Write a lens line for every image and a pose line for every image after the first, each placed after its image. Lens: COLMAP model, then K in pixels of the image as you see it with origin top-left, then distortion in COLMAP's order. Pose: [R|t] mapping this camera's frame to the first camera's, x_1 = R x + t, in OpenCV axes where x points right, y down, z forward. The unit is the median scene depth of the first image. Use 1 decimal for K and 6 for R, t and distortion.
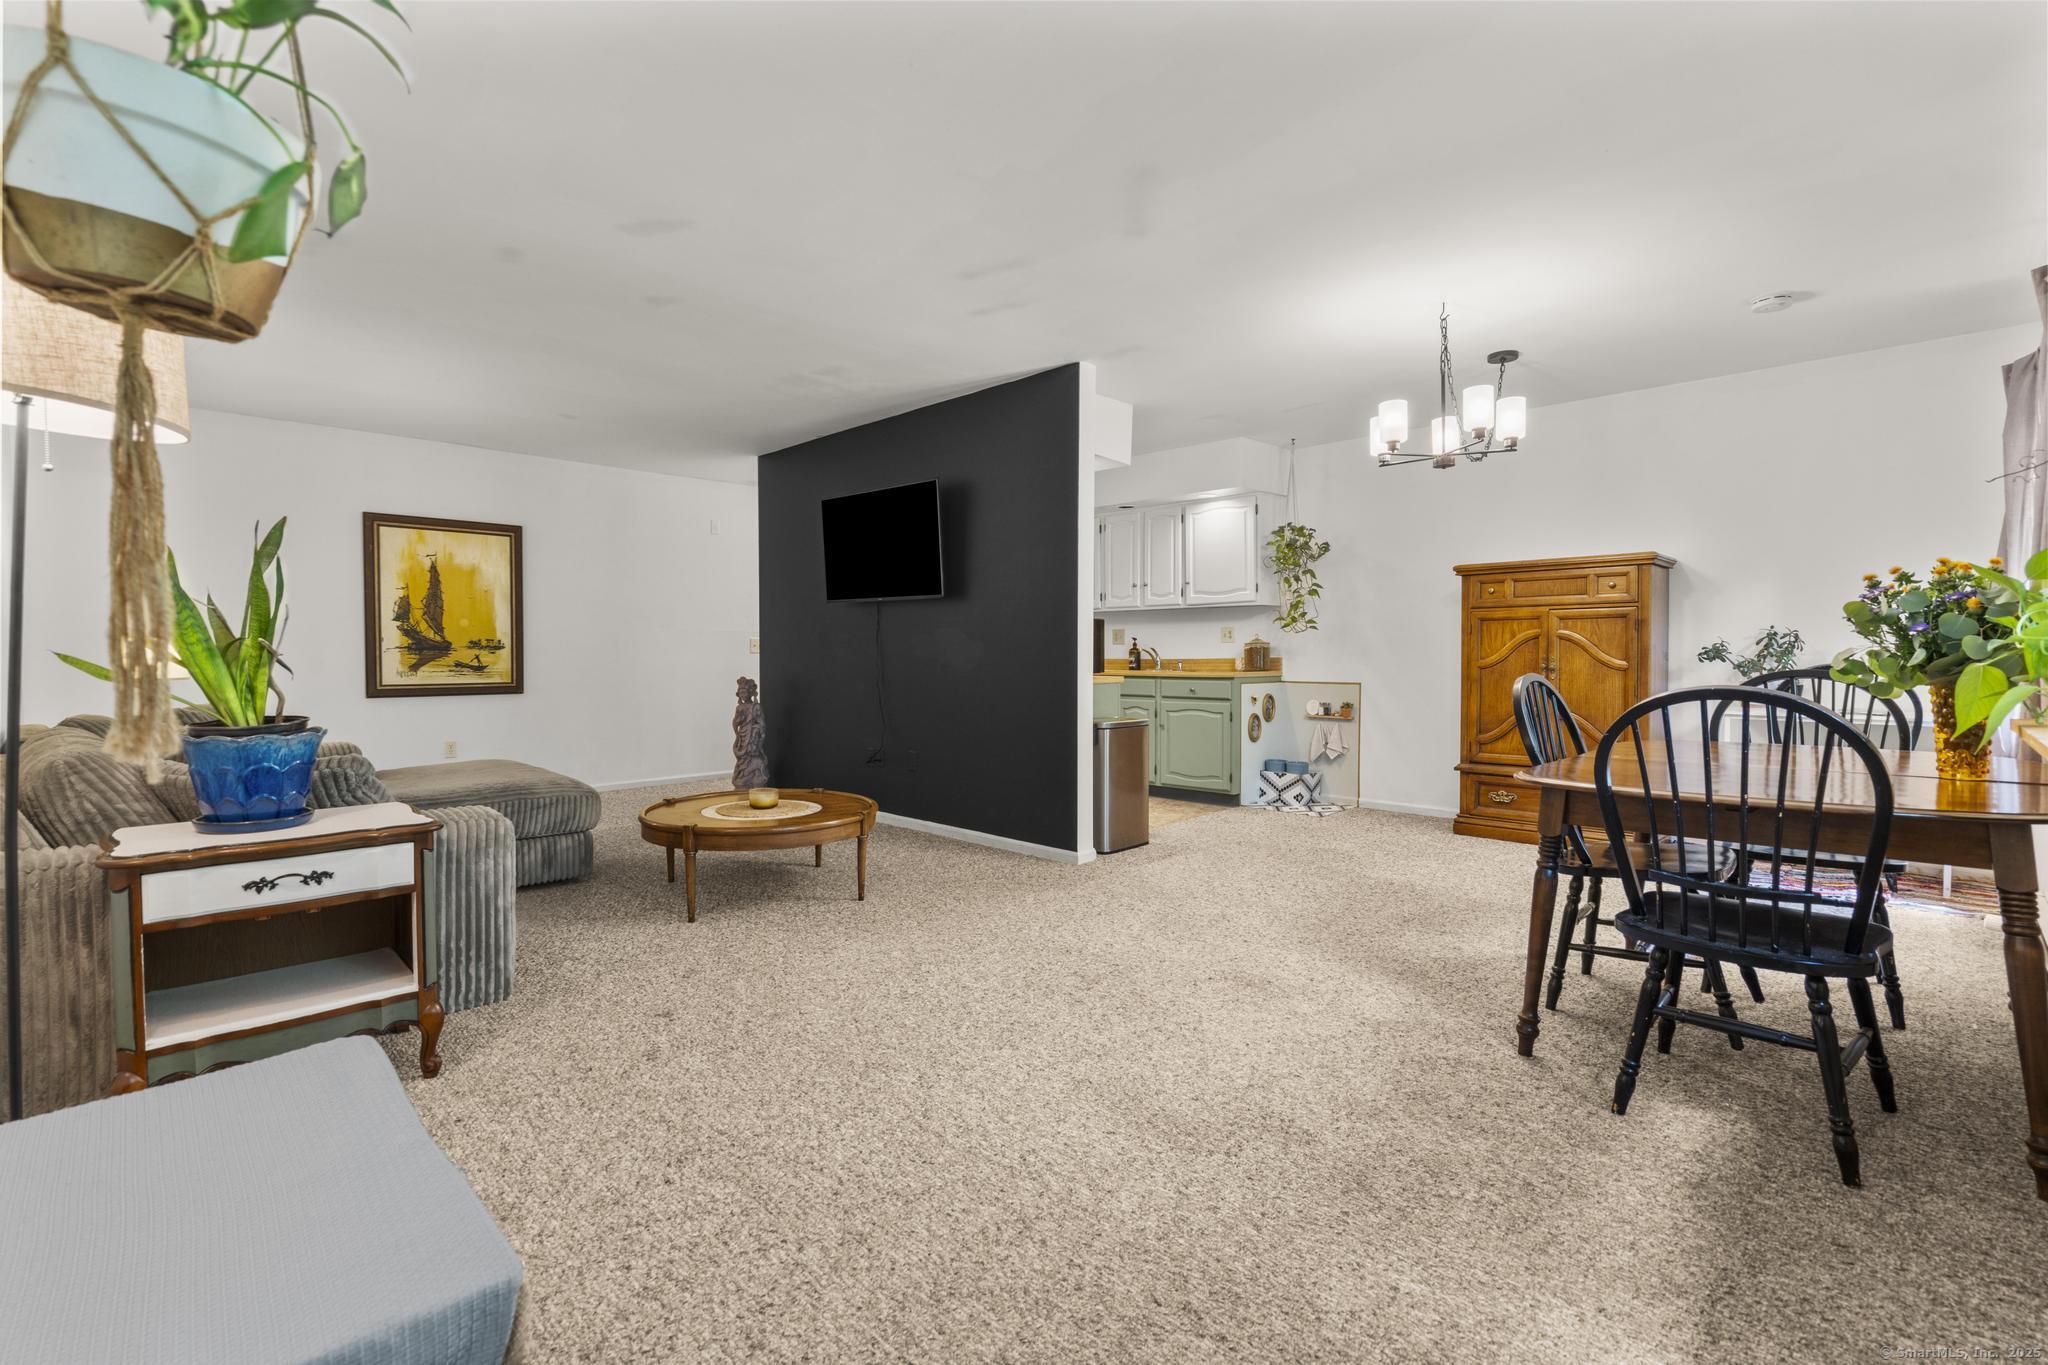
lens RADIAL K [[916.2, 0, 1019.0], [0, 916.2, 684.4], [0, 0, 1]] dist [-0.007712, 0.003788]
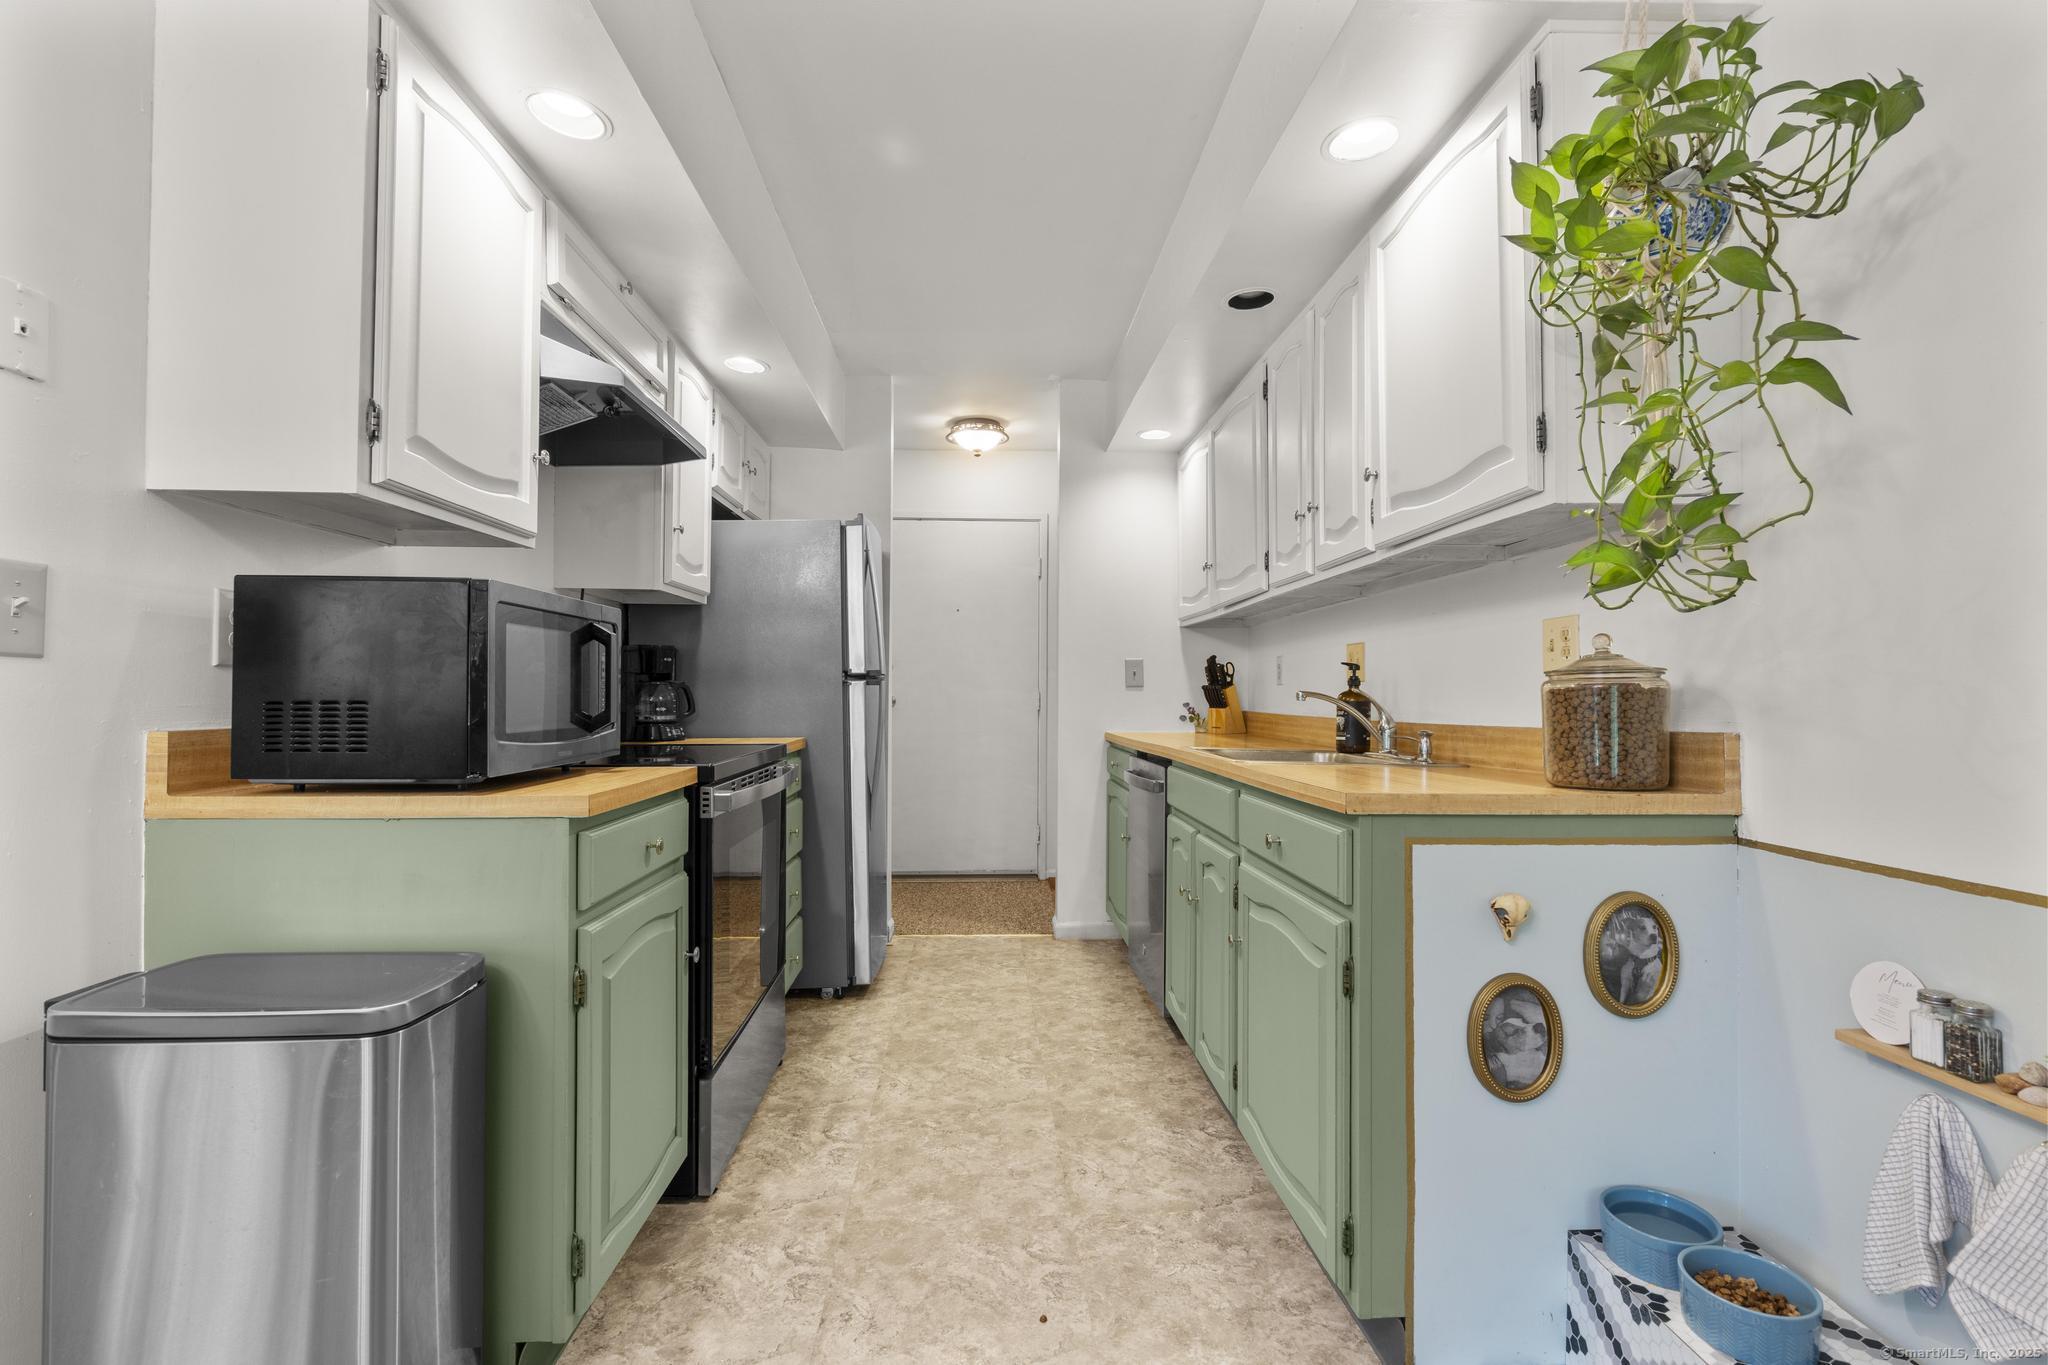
lens RADIAL K [[916.2, 0, 1019.0], [0, 916.2, 684.4], [0, 0, 1]] dist [-0.007712, 0.003788]
pose [[0.736981, -0.001594, -0.675911, 0.415624], [-0.031076, 0.998860, -0.036239, -0.037342], [0.675198, 0.047712, 0.736091, 0.964495]]
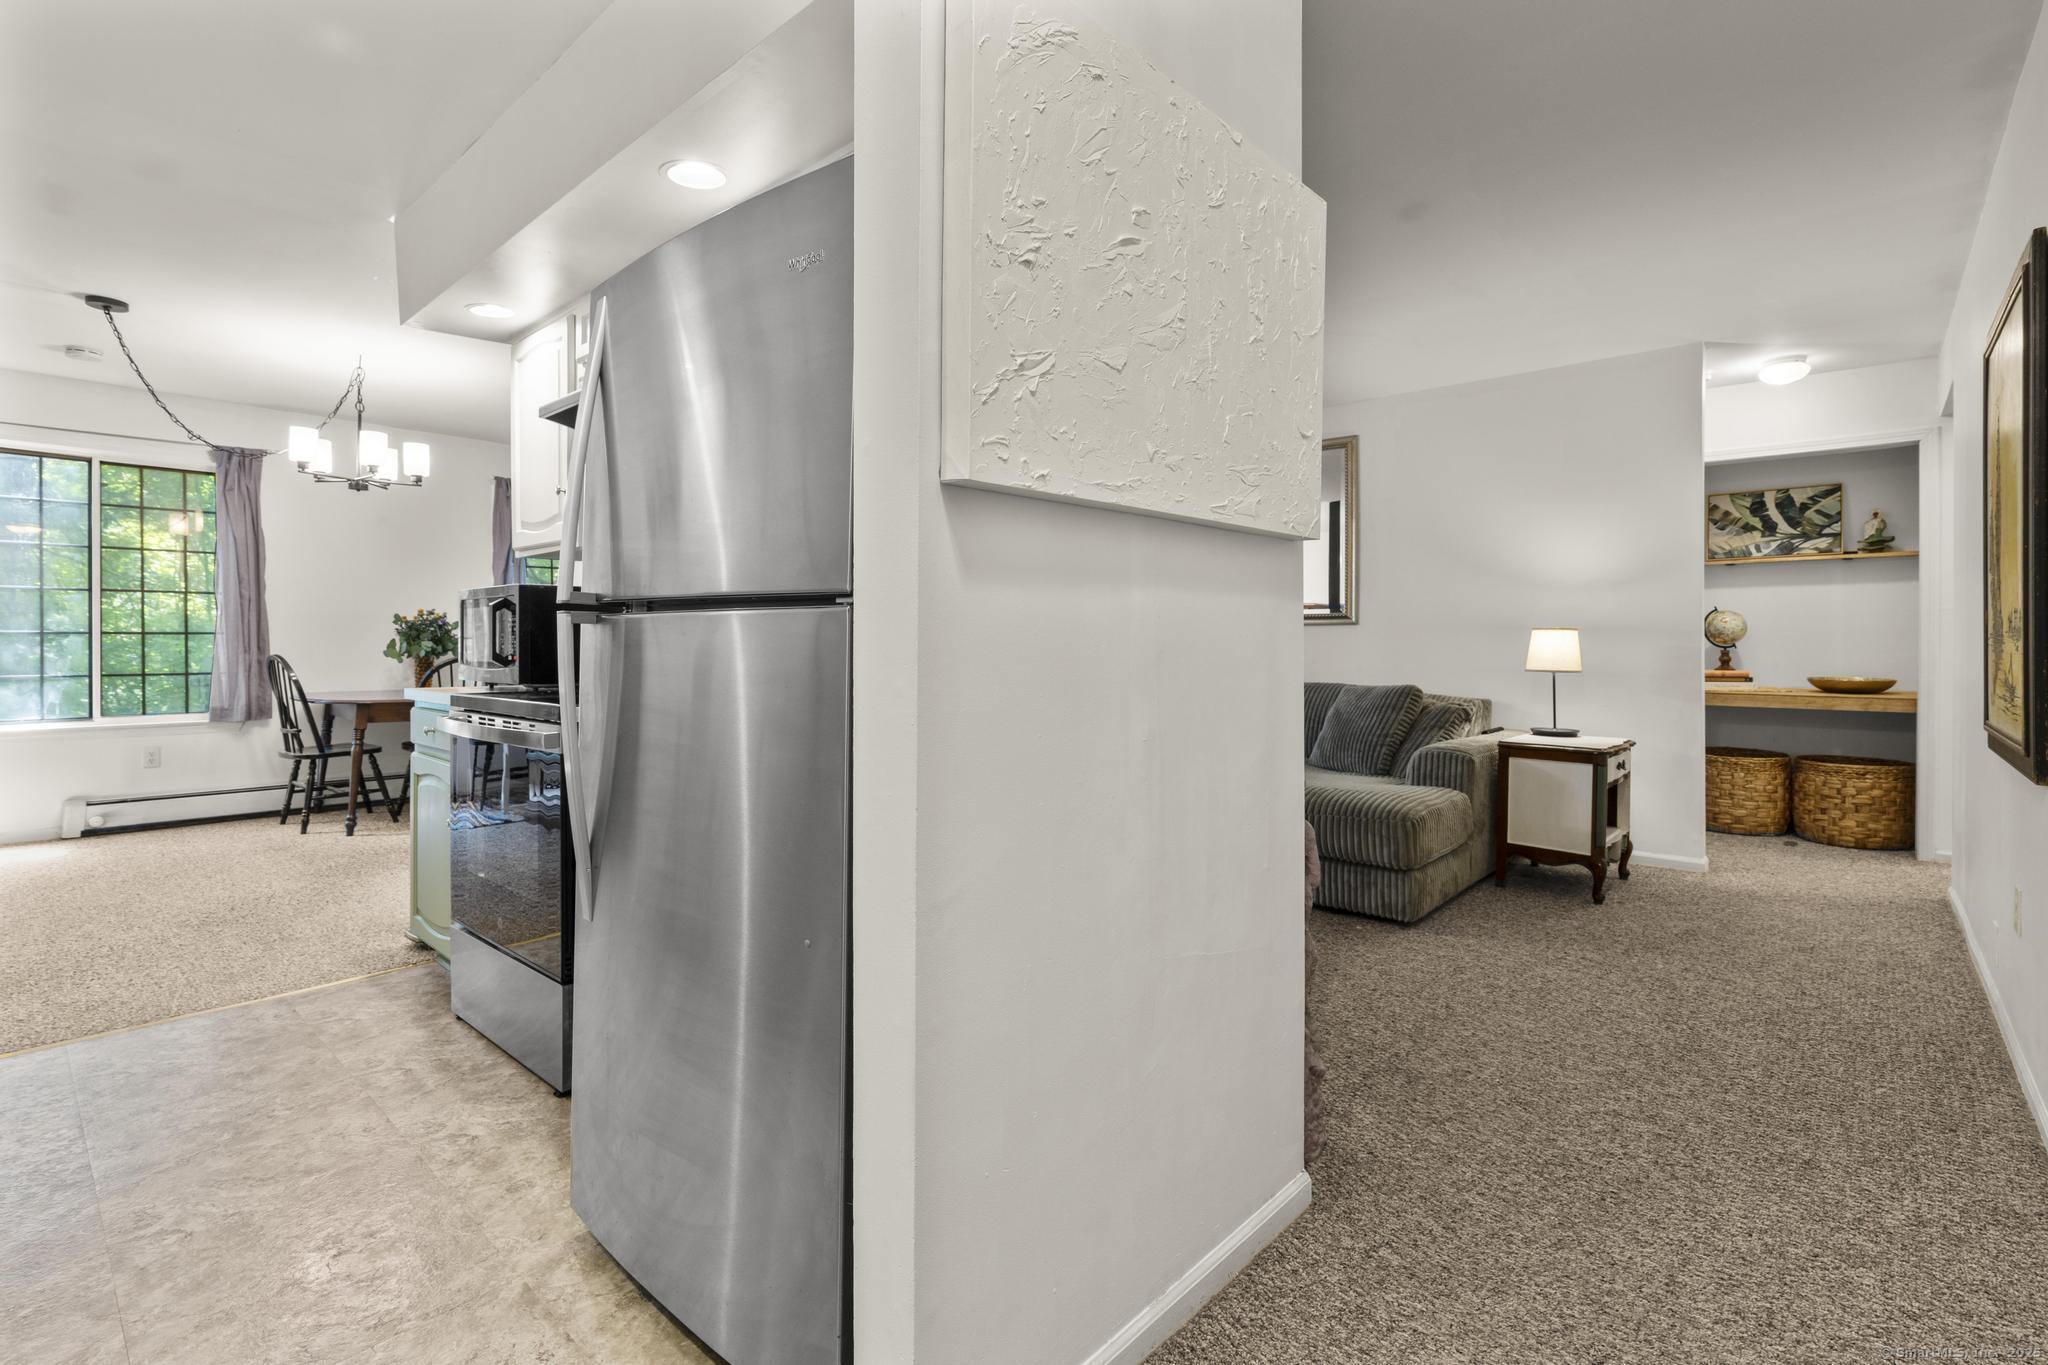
lens RADIAL K [[931.0, 0, 1021.4], [0, 931.0, 653.7], [0, 0, 1]] dist [-0.004545, 0.000349]
pose [[-0.998699, 0.001937, -0.050957, -0.258944], [-0.000542, 0.998820, 0.048572, -0.062940], [0.050991, 0.048536, -0.997519, 1.729869]]
